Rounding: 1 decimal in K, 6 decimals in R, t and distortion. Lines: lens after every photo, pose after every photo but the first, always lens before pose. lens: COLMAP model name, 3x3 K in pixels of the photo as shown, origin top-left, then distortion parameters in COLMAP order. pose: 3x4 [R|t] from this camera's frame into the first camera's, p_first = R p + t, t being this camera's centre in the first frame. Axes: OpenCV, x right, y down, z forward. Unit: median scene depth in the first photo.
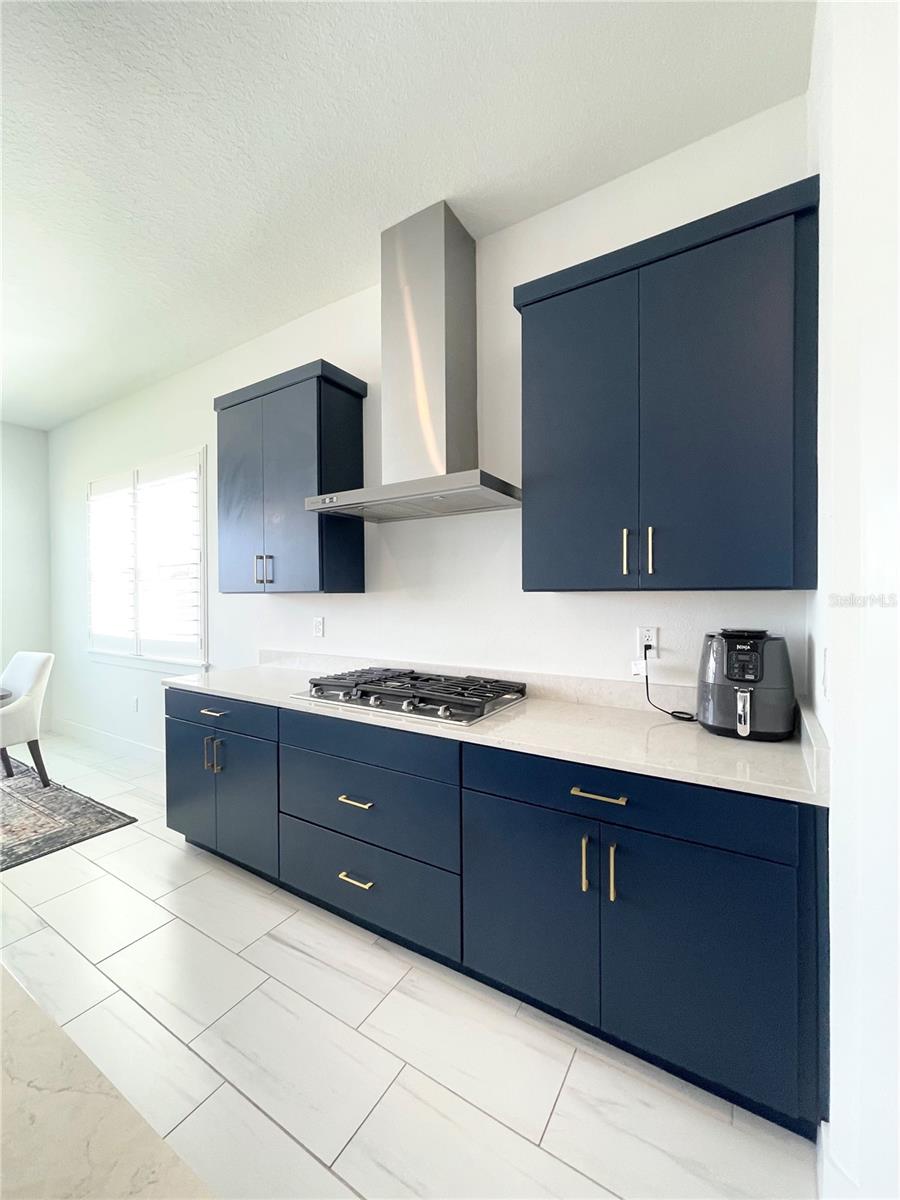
lens RADIAL K [[484.5, 0, 450.0], [0, 484.5, 600.0], [0, 0, 1]] dist [-0.002194, -0.000311]
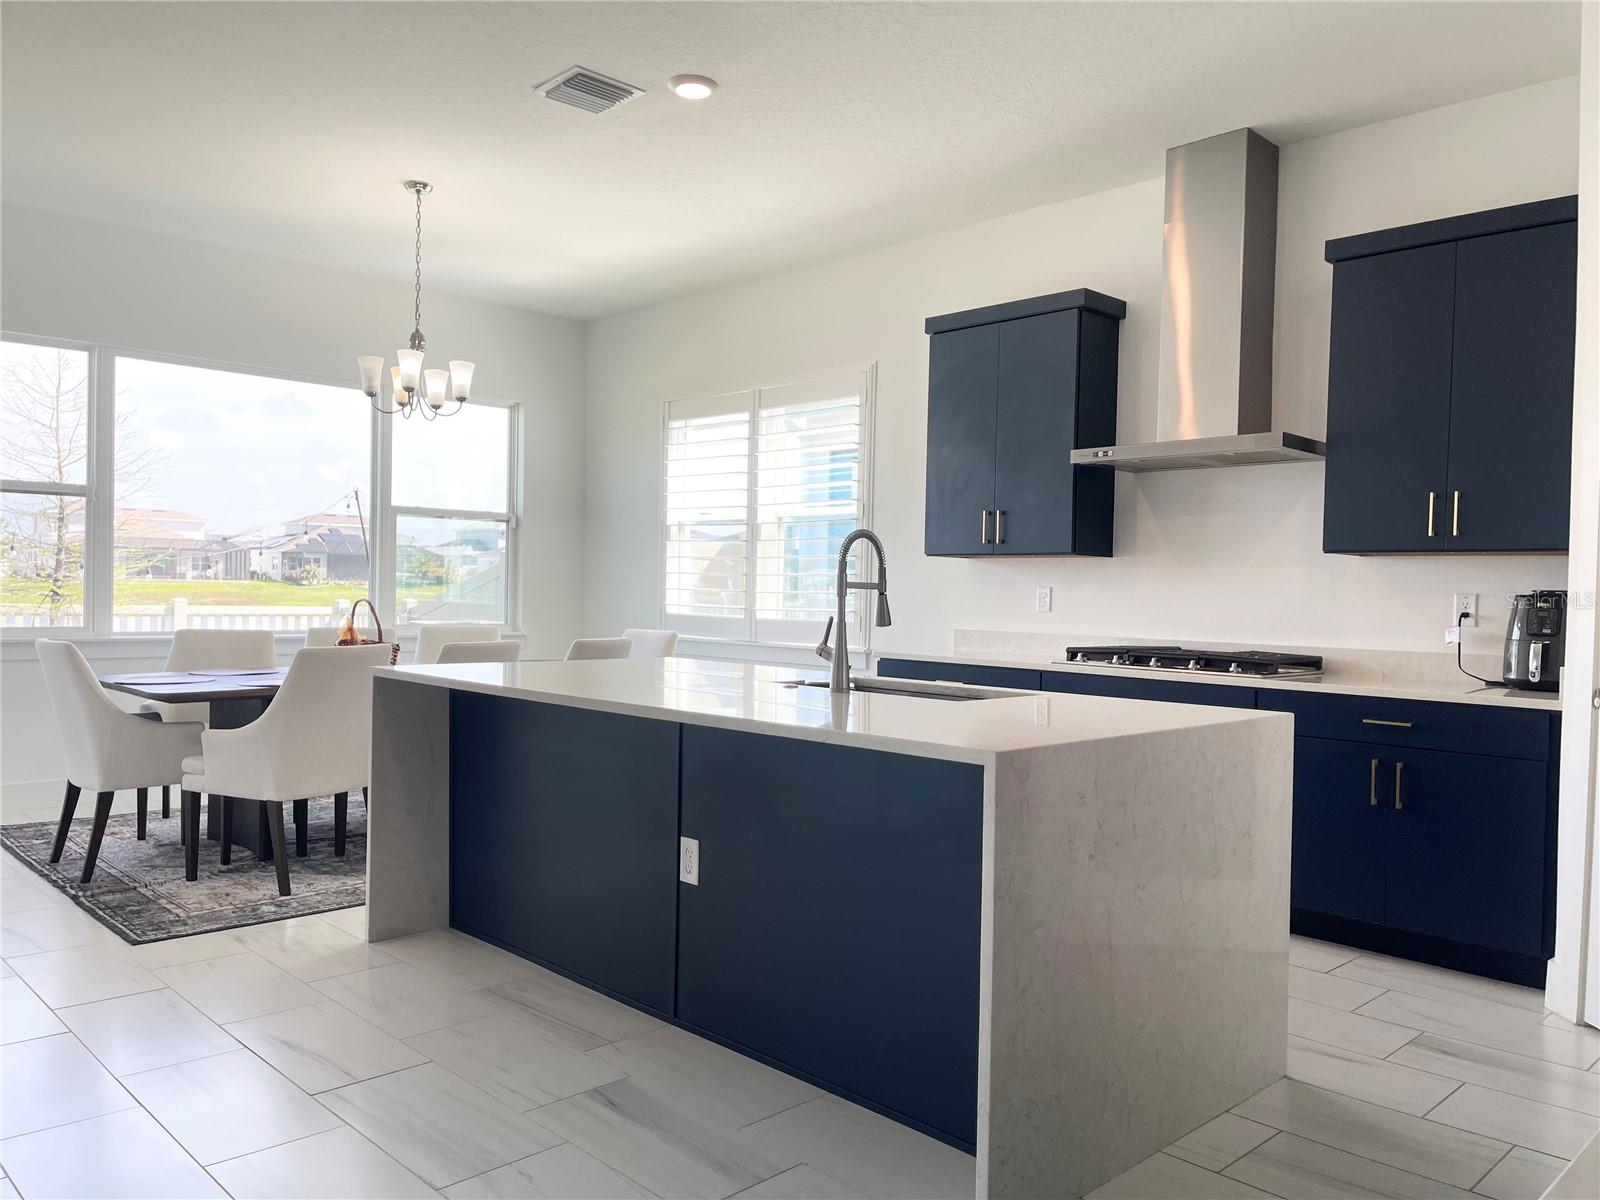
lens RADIAL K [[1208.5, 0, 818.4], [0, 1208.5, 609.7], [0, 0, 1]] dist [0.089410, -0.112251]
pose [[0.972394, 0.034010, -0.230852, -0.228875], [-0.034822, 0.999393, 0.000559, 0.113191], [0.230731, 0.007495, 0.972989, -1.407519]]
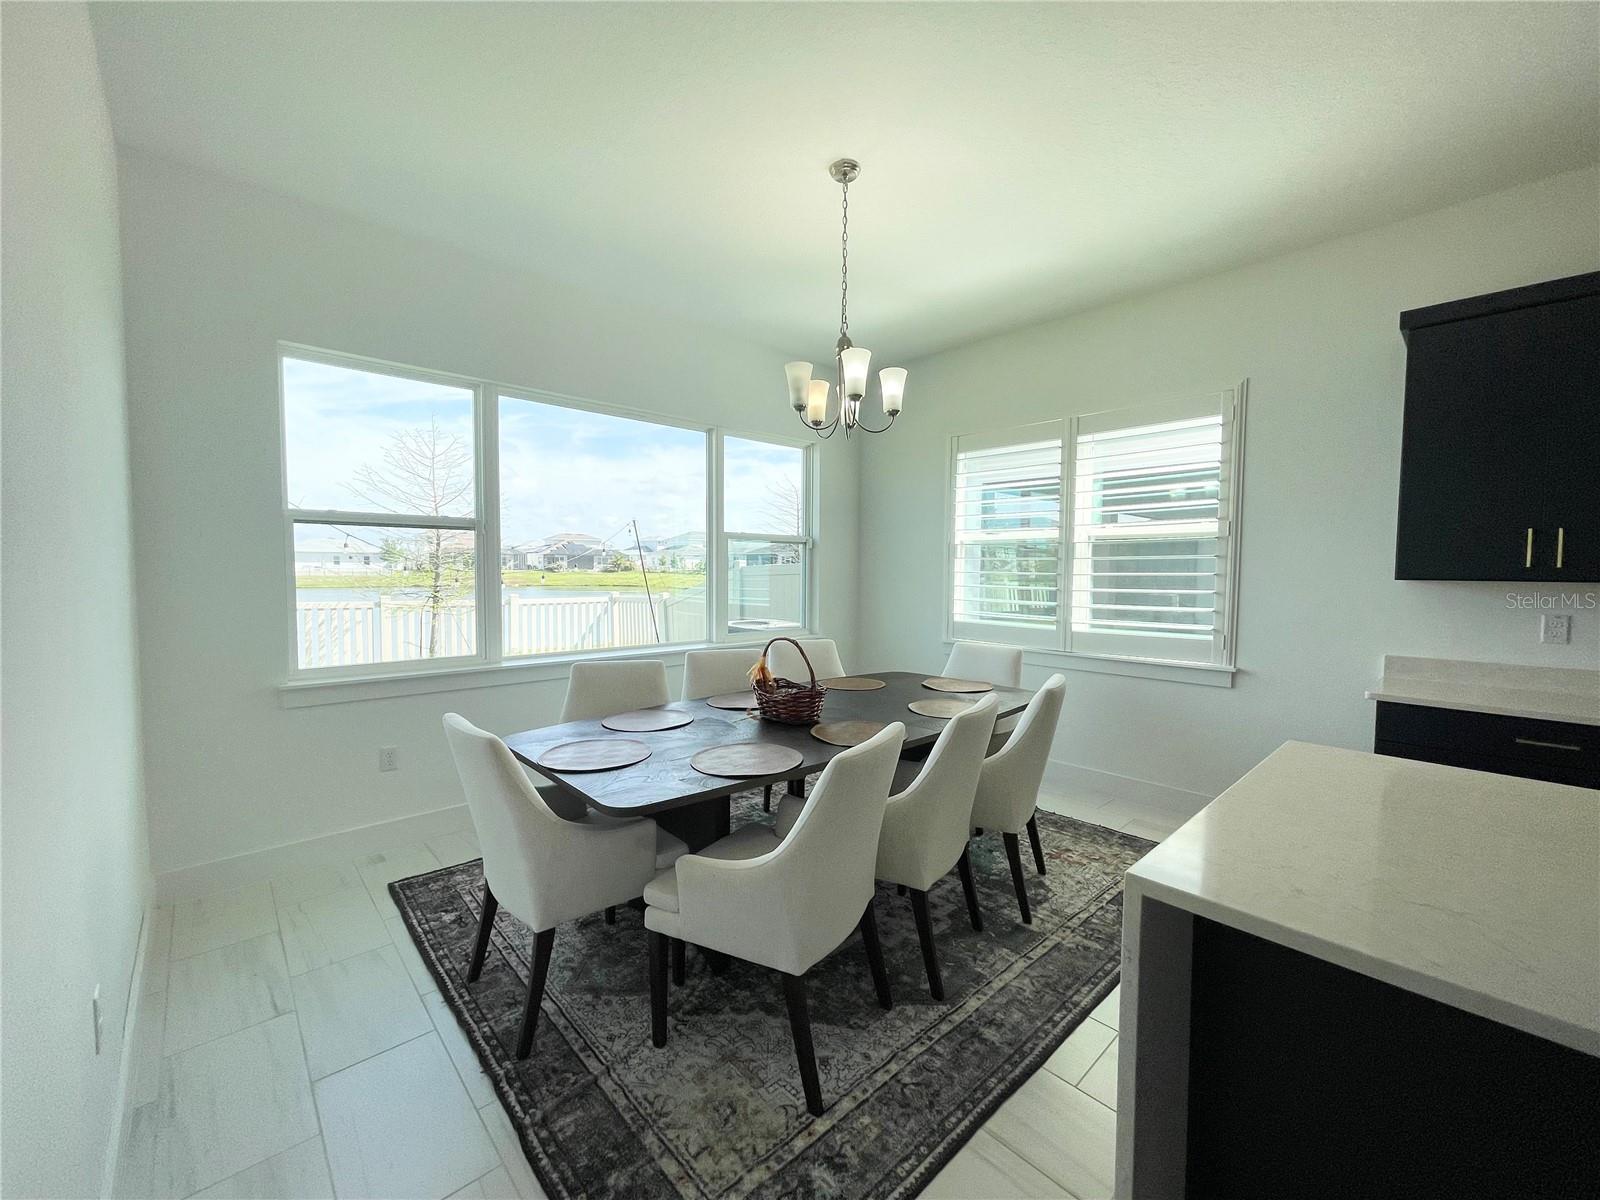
lens RADIAL K [[645.9, 0, 800.0], [0, 645.9, 600.0], [0, 0, 1]] dist [-0.002194, -0.000311]
pose [[0.965204, 0.028179, -0.259974, -1.459166], [-0.020397, 0.999261, 0.032583, 0.006379], [0.260700, -0.026147, 0.965066, -0.257447]]
